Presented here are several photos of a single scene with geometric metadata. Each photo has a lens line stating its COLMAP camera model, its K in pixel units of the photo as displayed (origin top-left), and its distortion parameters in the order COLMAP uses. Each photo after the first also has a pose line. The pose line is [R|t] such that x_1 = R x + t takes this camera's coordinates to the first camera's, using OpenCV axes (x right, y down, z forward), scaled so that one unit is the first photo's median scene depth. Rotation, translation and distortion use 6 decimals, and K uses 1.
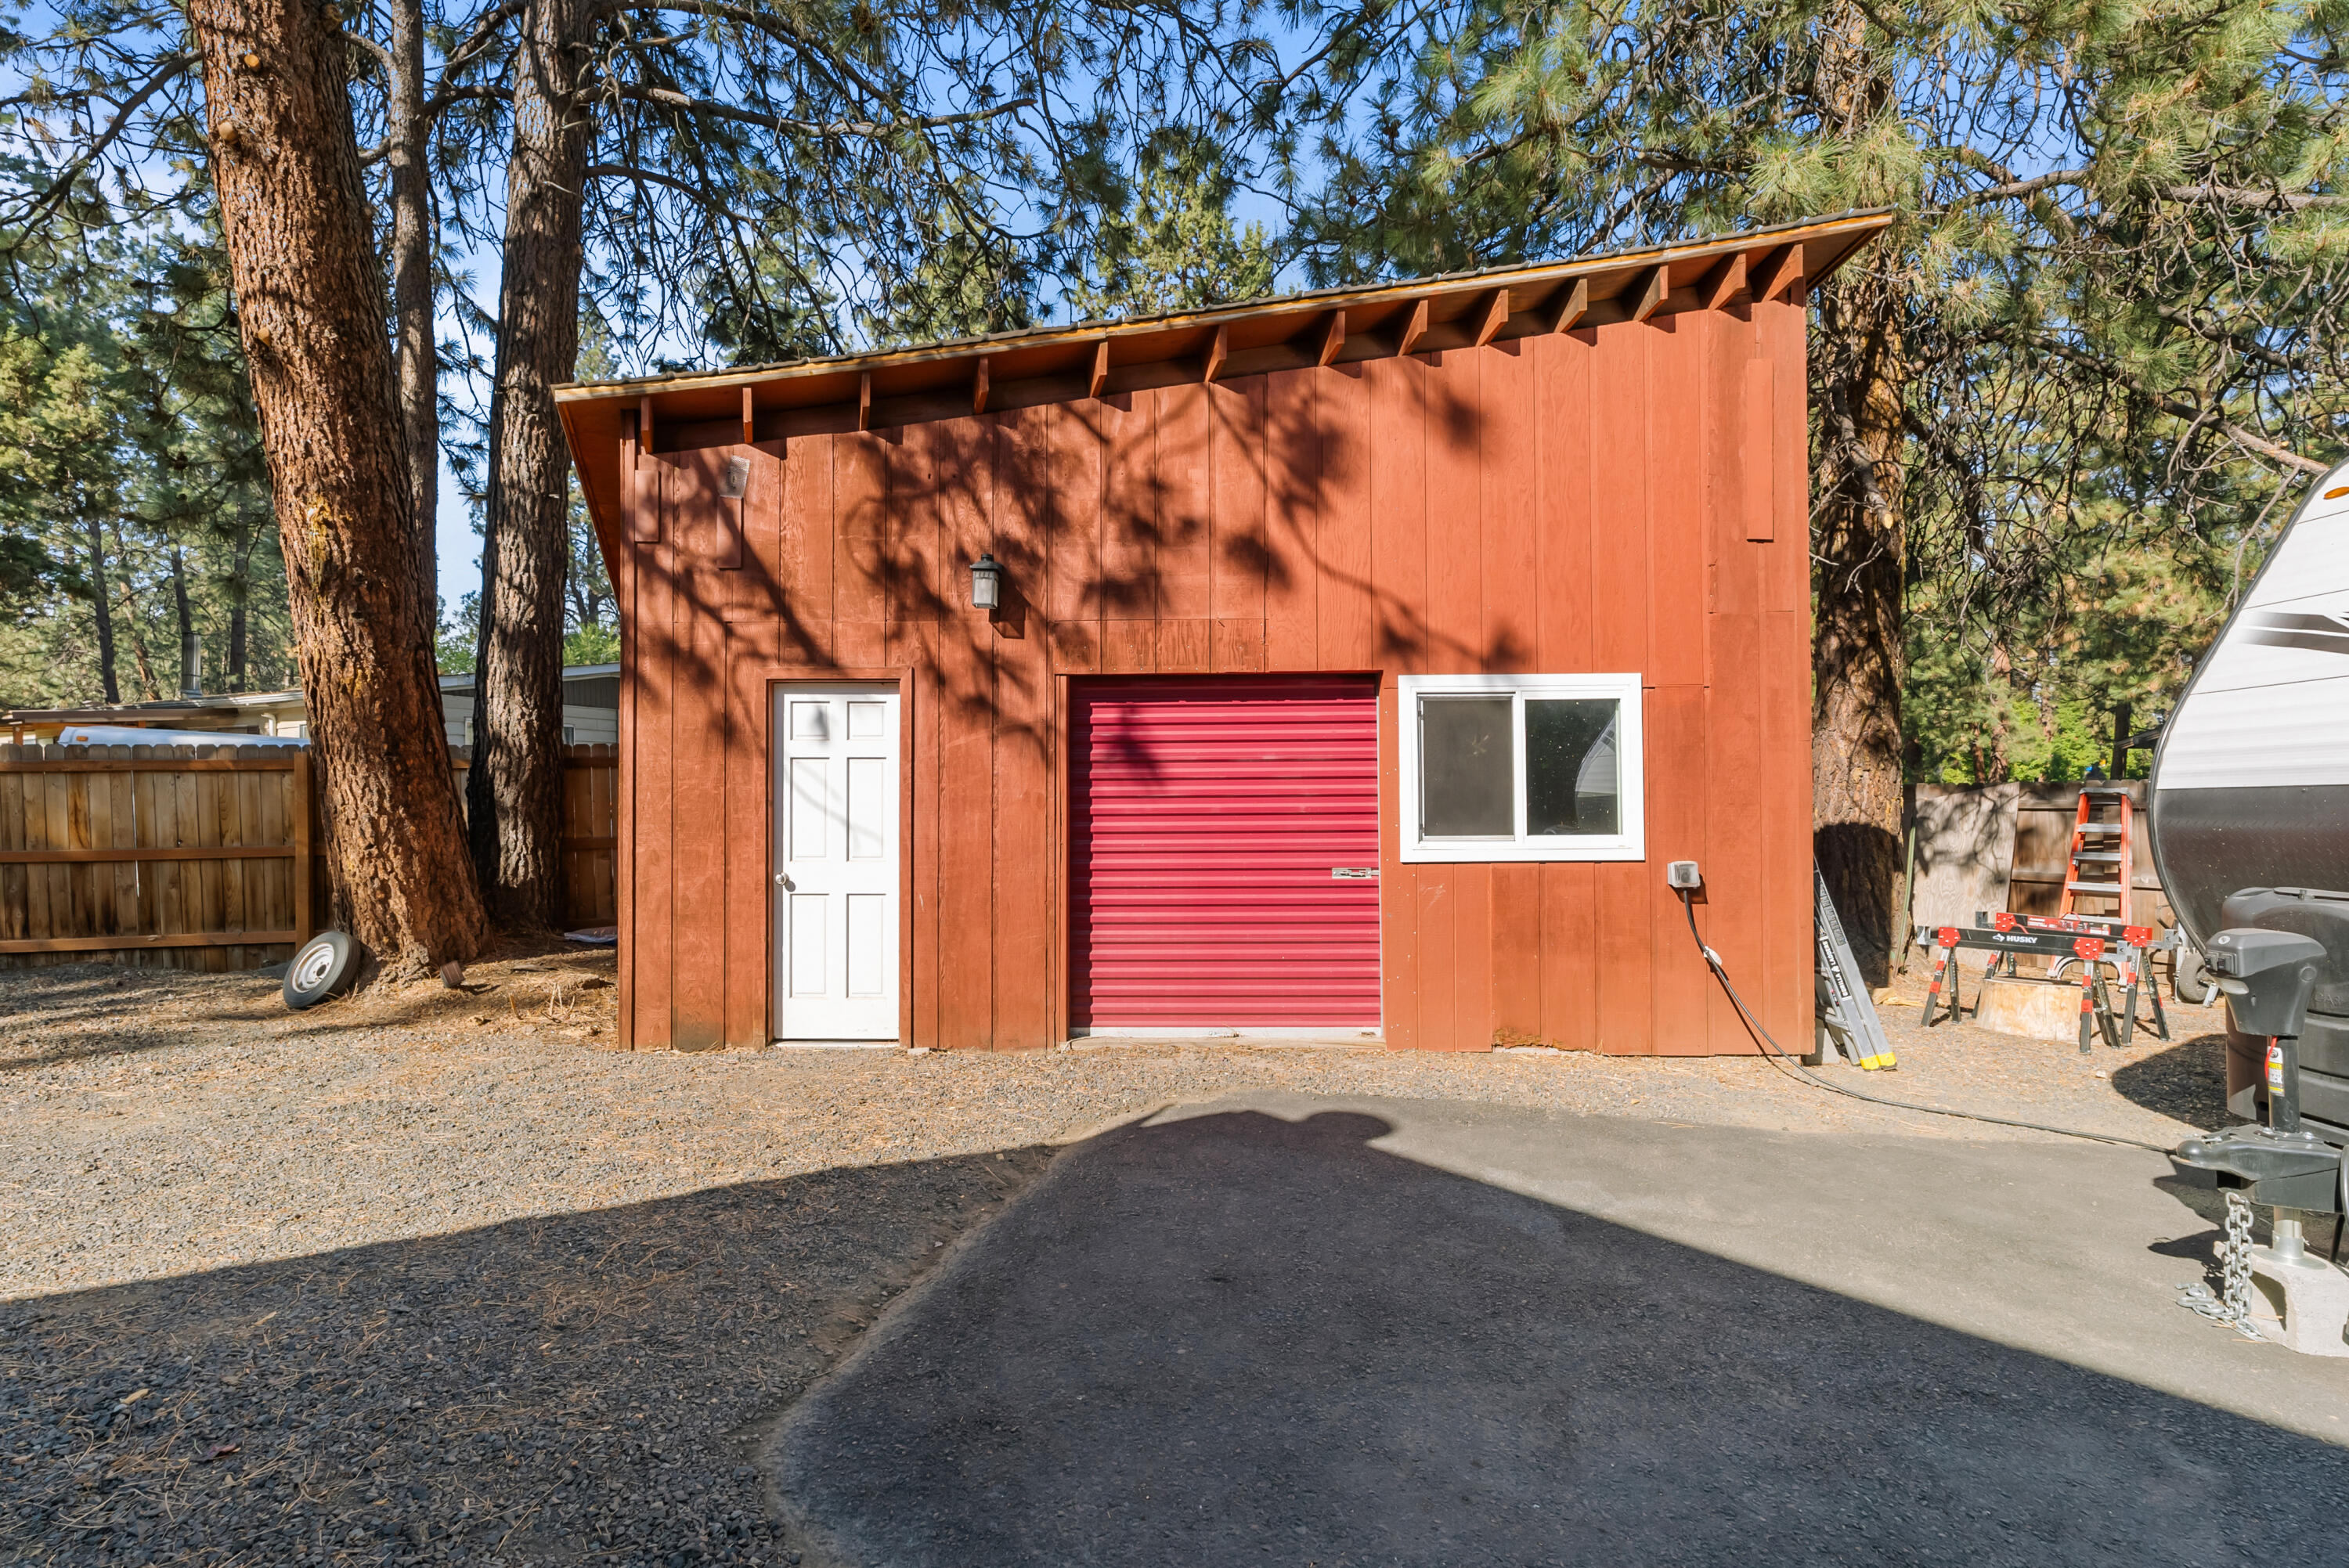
lens RADIAL K [[1054.8, 0, 1171.0], [0, 1054.8, 780.2], [0, 0, 1]] dist [0.002587, 0.000124]
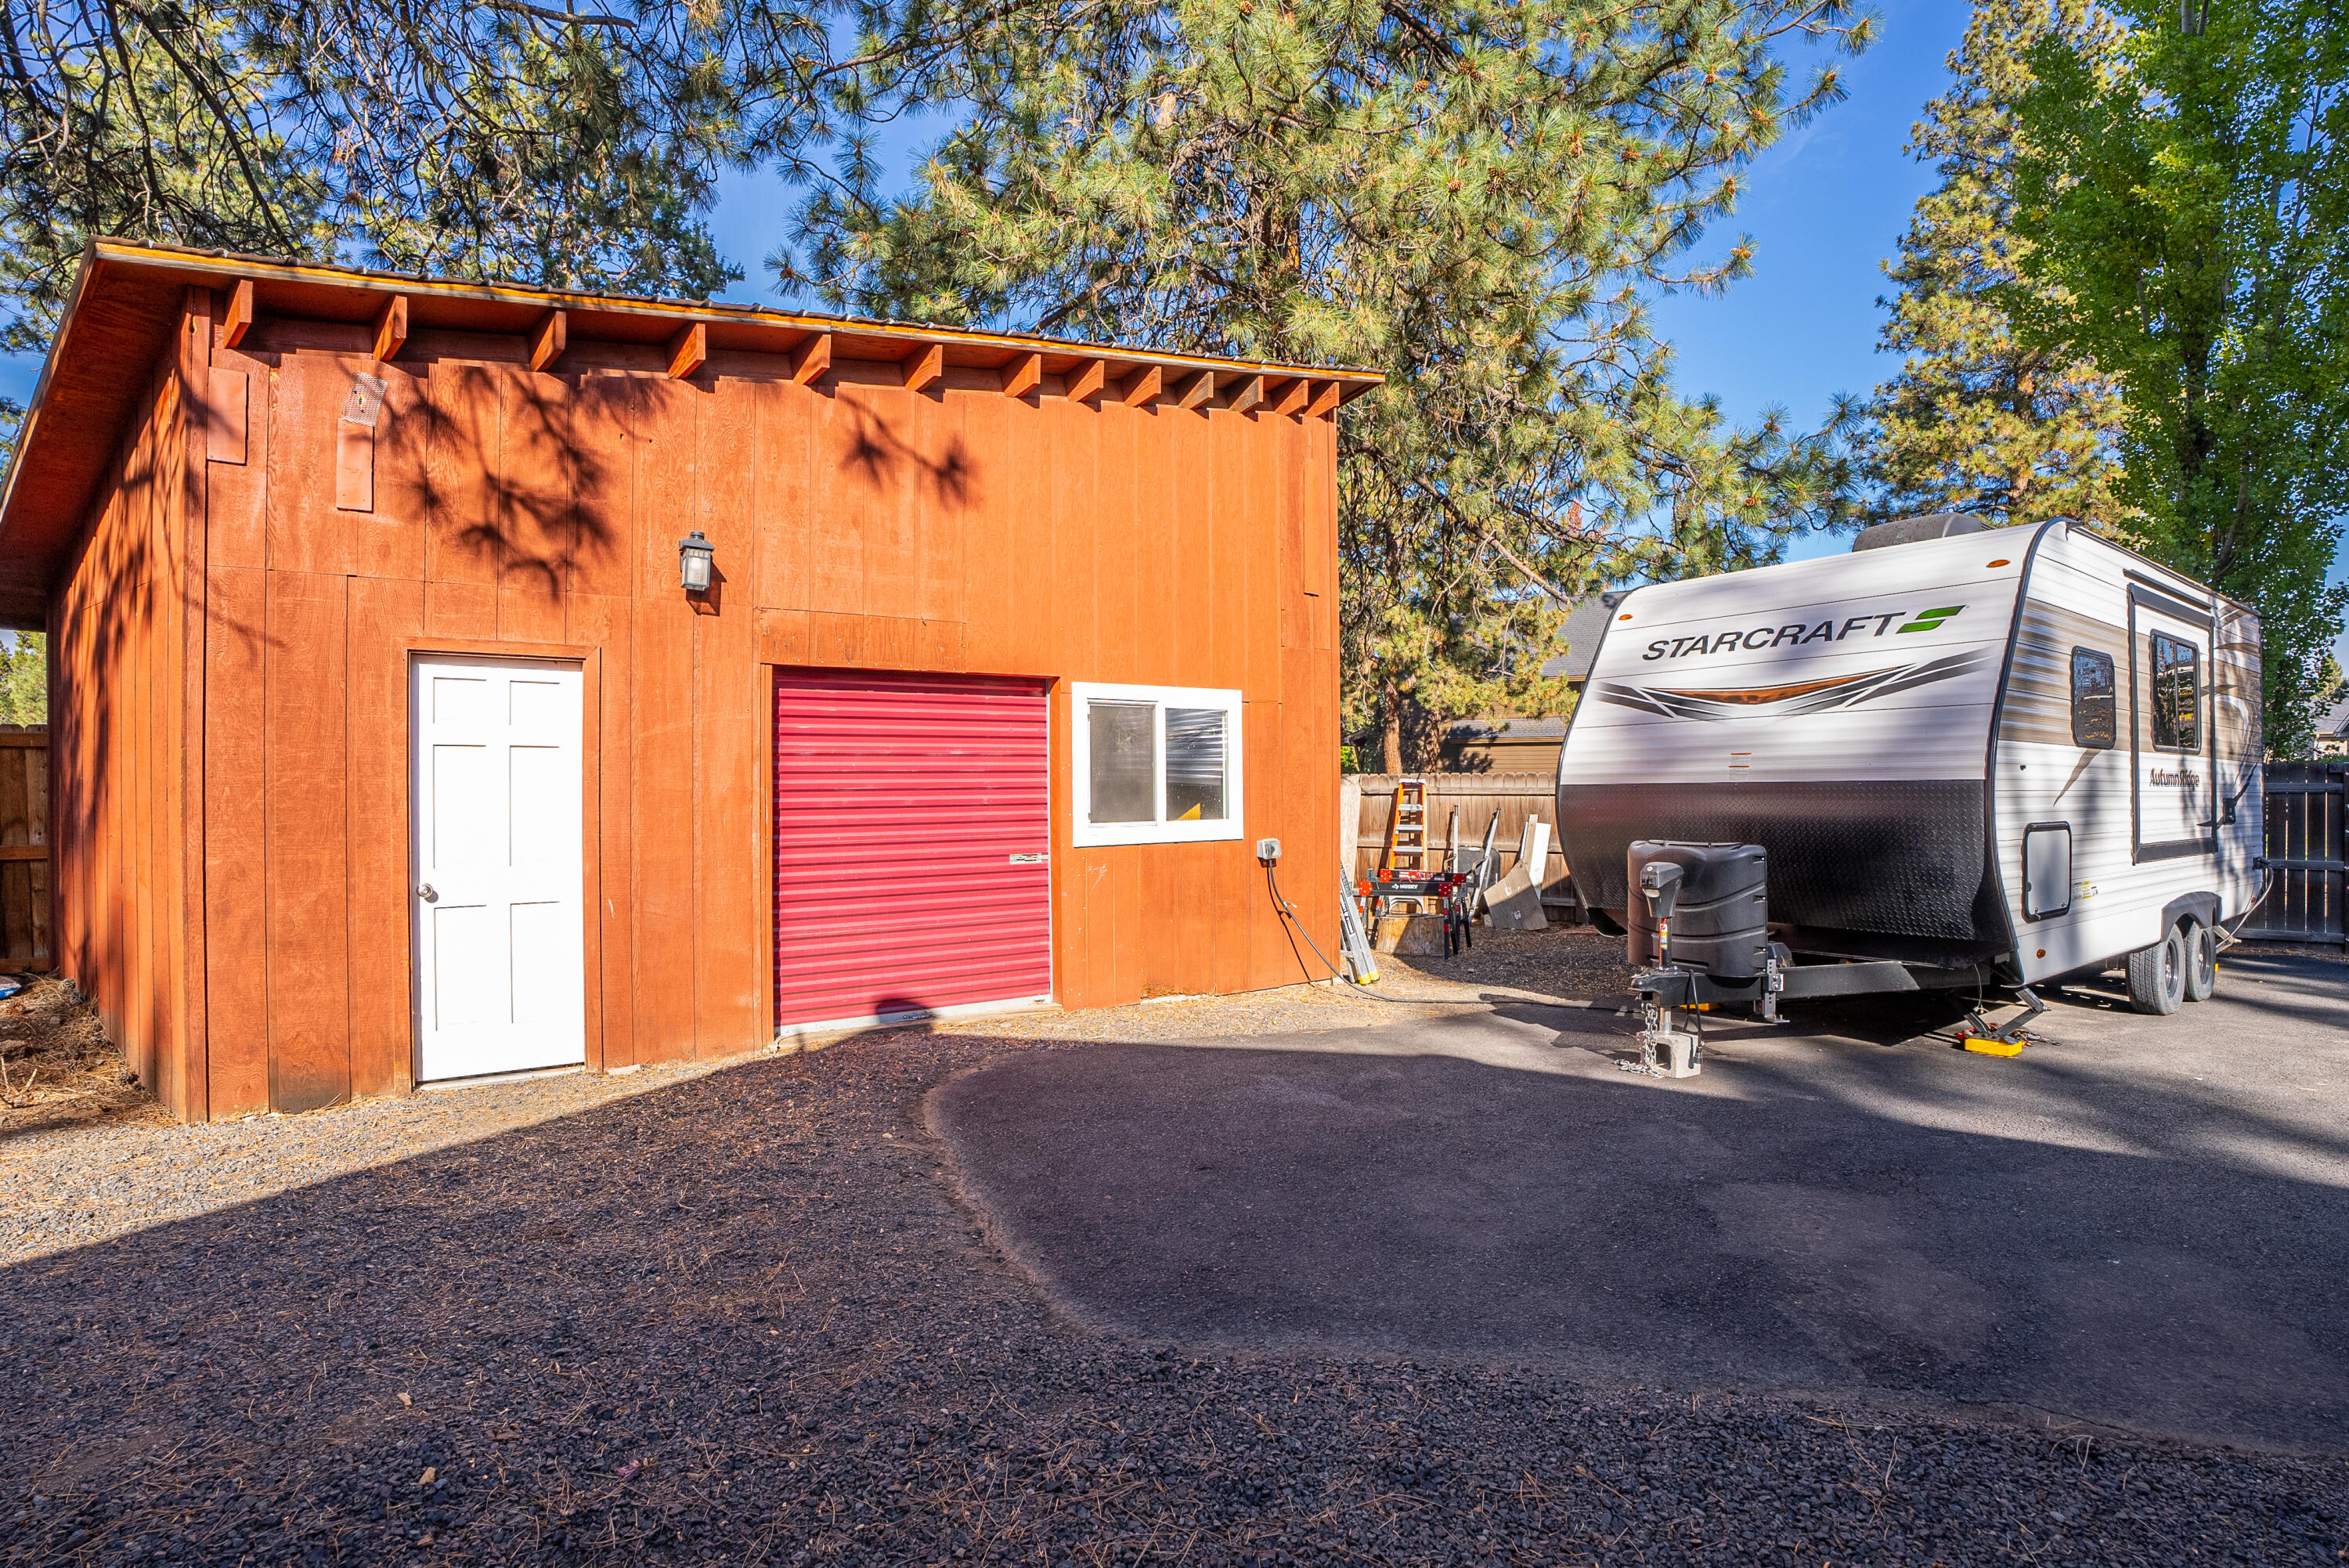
lens RADIAL K [[1114.3, 0, 1174.5], [0, 1114.3, 784.0], [0, 0, 1]] dist [-0.072166, 0.000206]
pose [[0.813116, -0.002580, 0.582096, -0.396730], [-0.007551, 0.999859, 0.014980, -0.008700], [-0.582052, -0.016576, 0.812982, -0.036015]]
